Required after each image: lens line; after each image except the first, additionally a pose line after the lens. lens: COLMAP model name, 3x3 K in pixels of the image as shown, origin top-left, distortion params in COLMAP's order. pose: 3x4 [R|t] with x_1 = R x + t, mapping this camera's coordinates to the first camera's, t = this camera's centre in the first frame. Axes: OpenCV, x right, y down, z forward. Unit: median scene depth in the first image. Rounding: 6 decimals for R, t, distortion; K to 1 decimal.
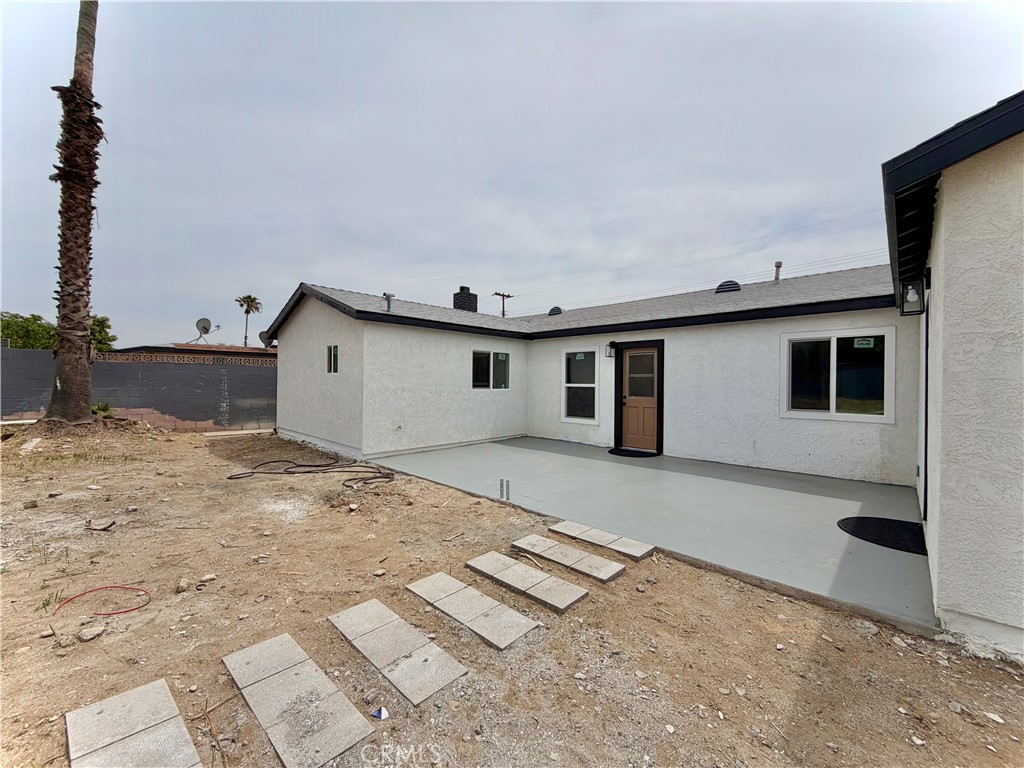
lens RADIAL K [[408.8, 0, 508.6], [0, 408.8, 383.2], [0, 0, 1]] dist [0.000240, -0.000047]
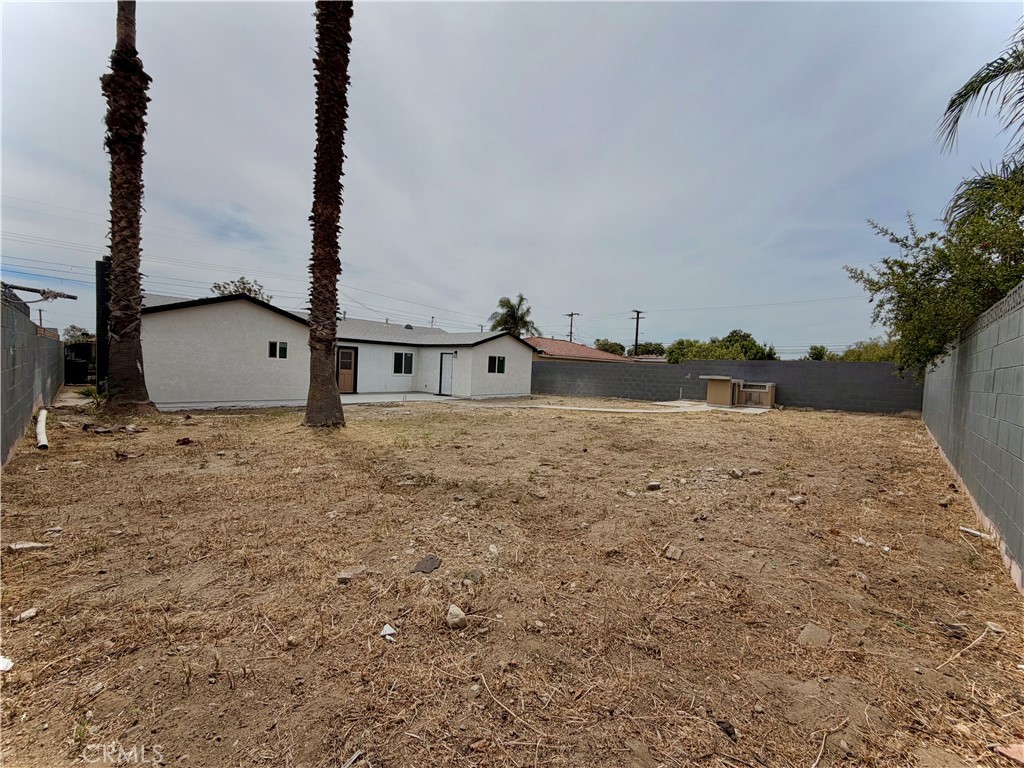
lens RADIAL K [[408.8, 0, 508.6], [0, 408.8, 383.2], [0, 0, 1]] dist [0.000240, -0.000047]
pose [[-0.016381, -0.046769, 0.998771, -2.573584], [-0.040503, 0.998117, 0.046074, -0.044587], [-0.999045, -0.039698, -0.018244, 0.129618]]
